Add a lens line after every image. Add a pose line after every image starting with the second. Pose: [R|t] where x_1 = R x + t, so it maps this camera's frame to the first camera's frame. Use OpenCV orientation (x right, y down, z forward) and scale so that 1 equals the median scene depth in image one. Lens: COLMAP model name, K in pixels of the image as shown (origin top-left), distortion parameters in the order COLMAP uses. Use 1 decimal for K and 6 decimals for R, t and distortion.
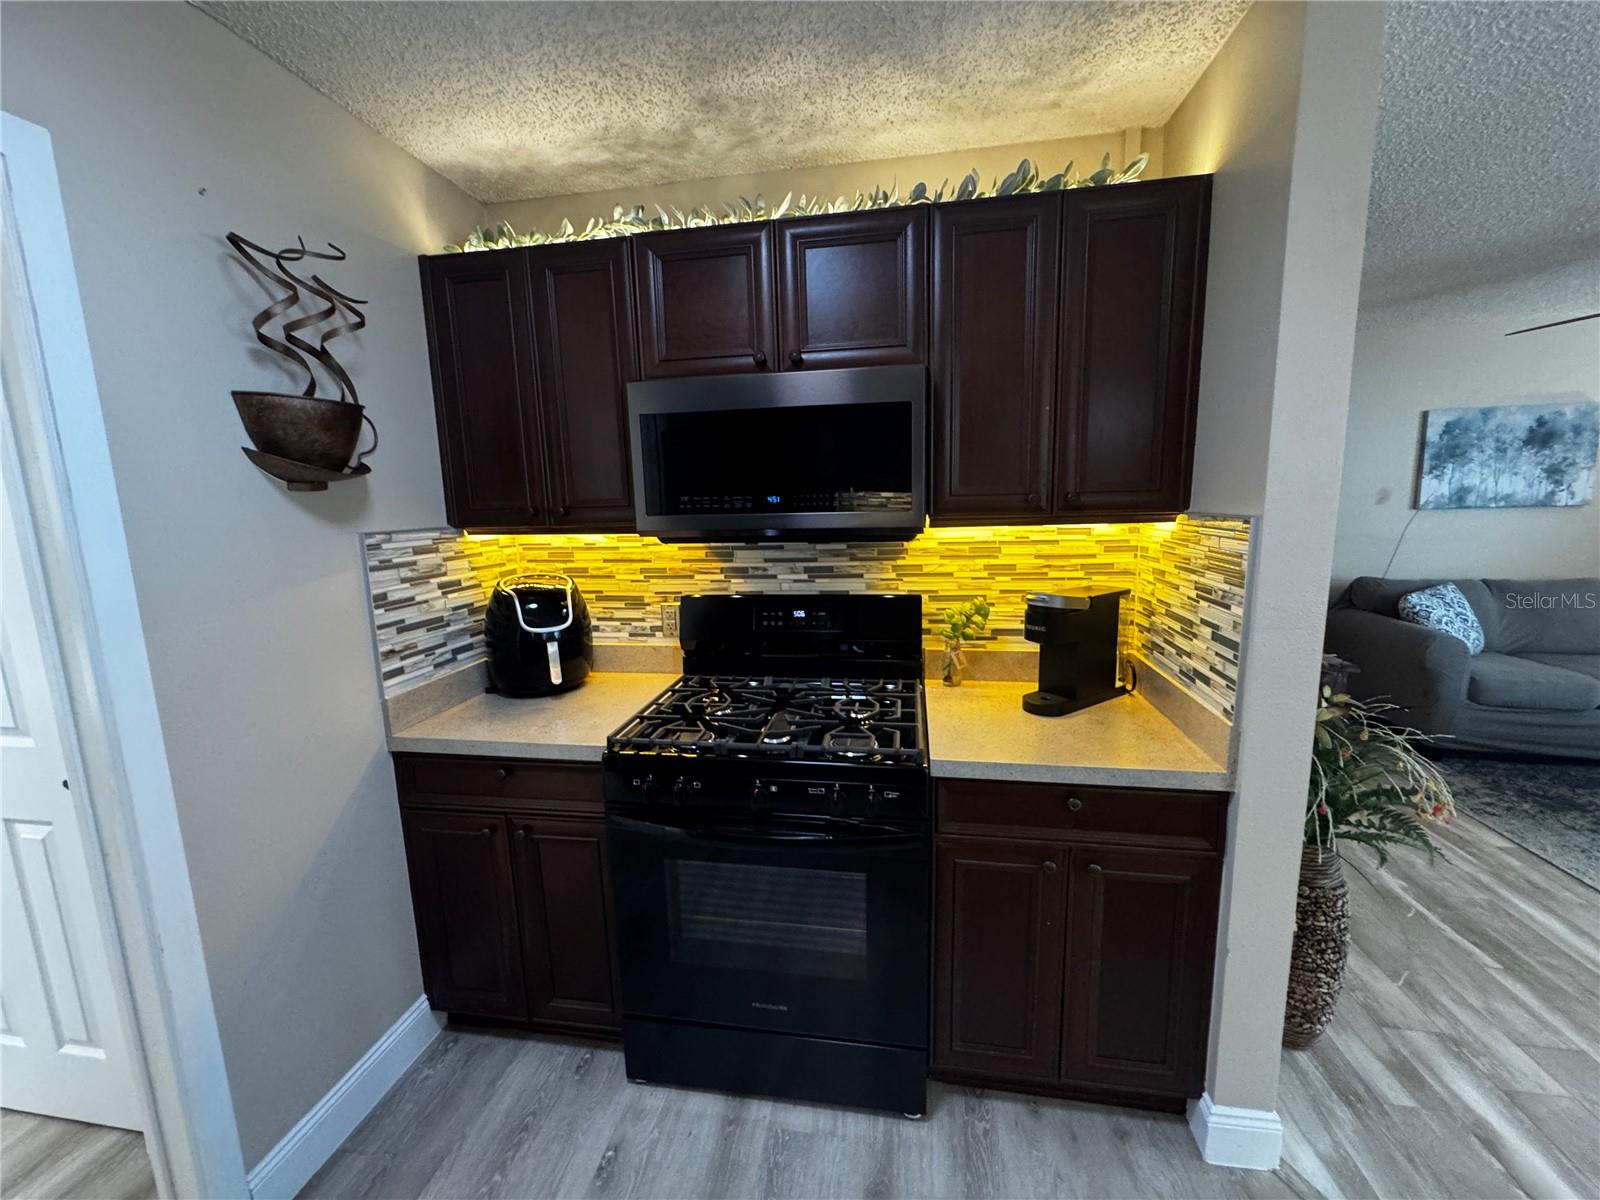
lens RADIAL K [[639.3, 0, 794.2], [0, 639.3, 595.5], [0, 0, 1]] dist [-0.006544, 0.000652]
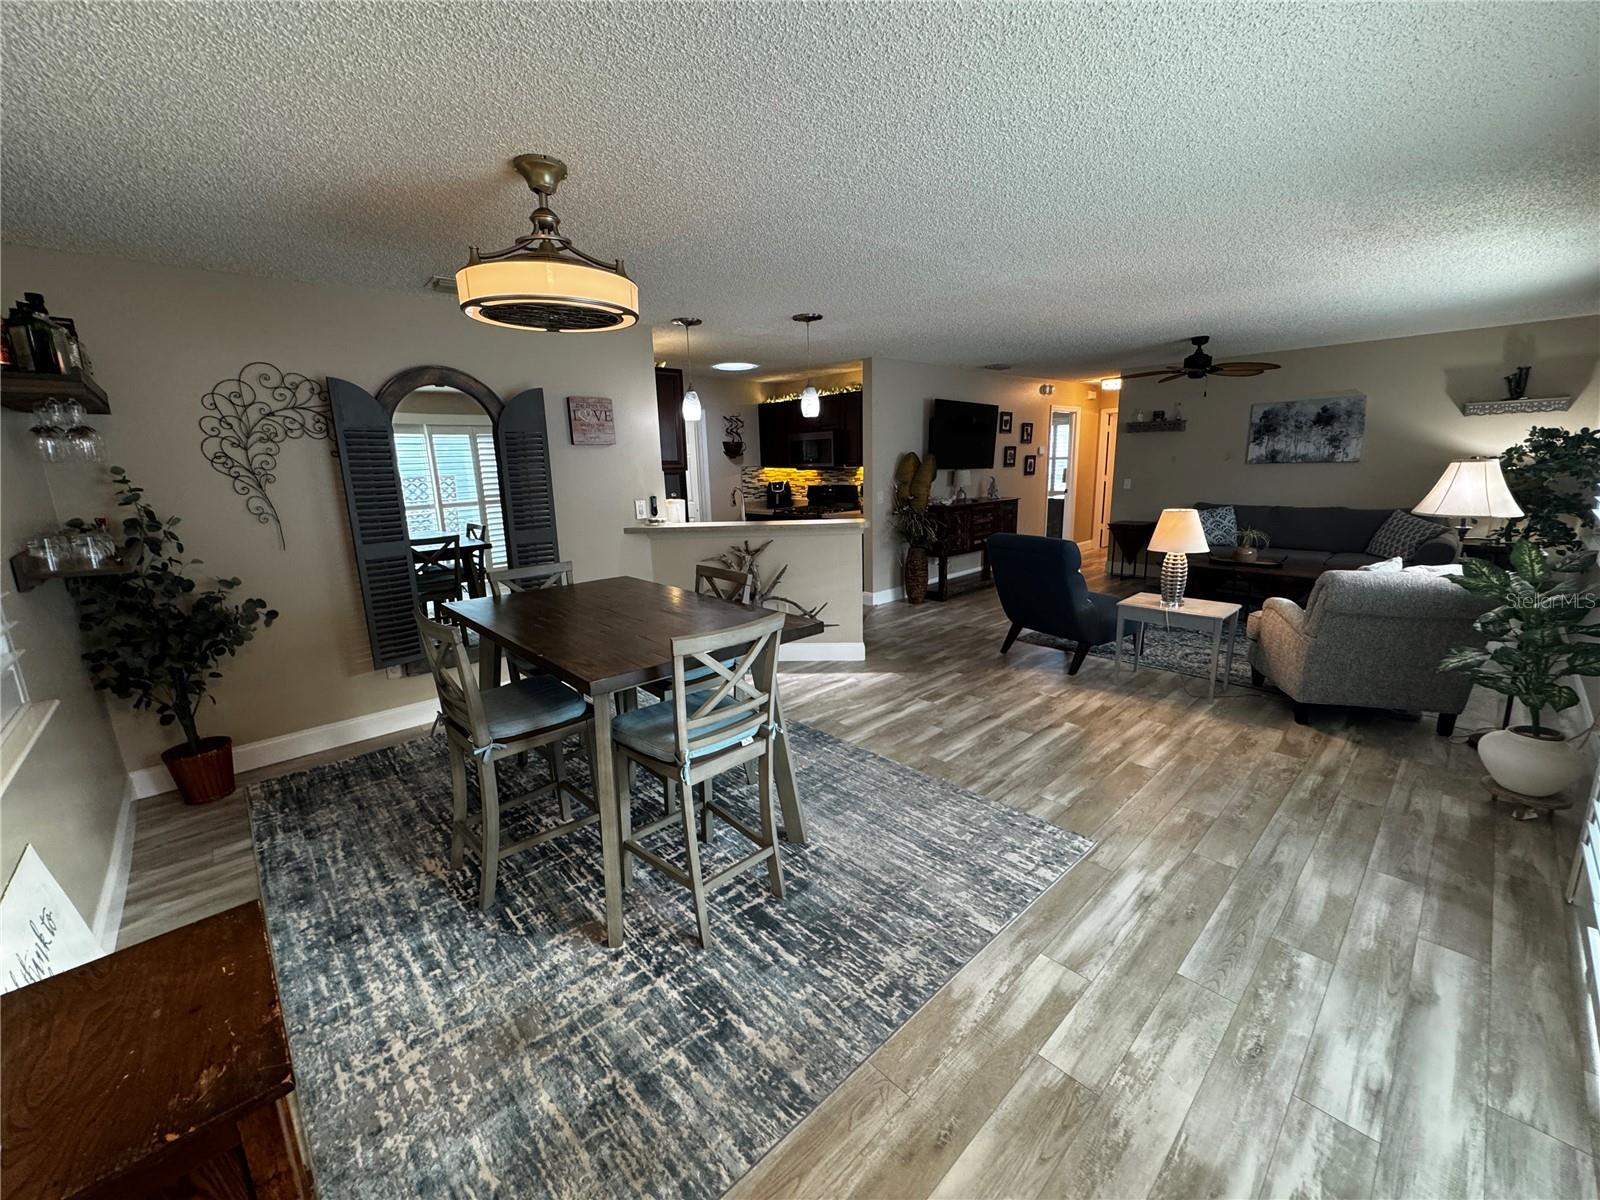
lens RADIAL K [[639.3, 0, 798.4], [0, 639.3, 597.6], [0, 0, 1]] dist [-0.006544, 0.000652]
pose [[0.792564, 0.130555, -0.595649, 2.131912], [-0.082697, 0.990800, 0.107129, 0.261650], [0.604155, -0.035648, 0.796069, -2.102159]]
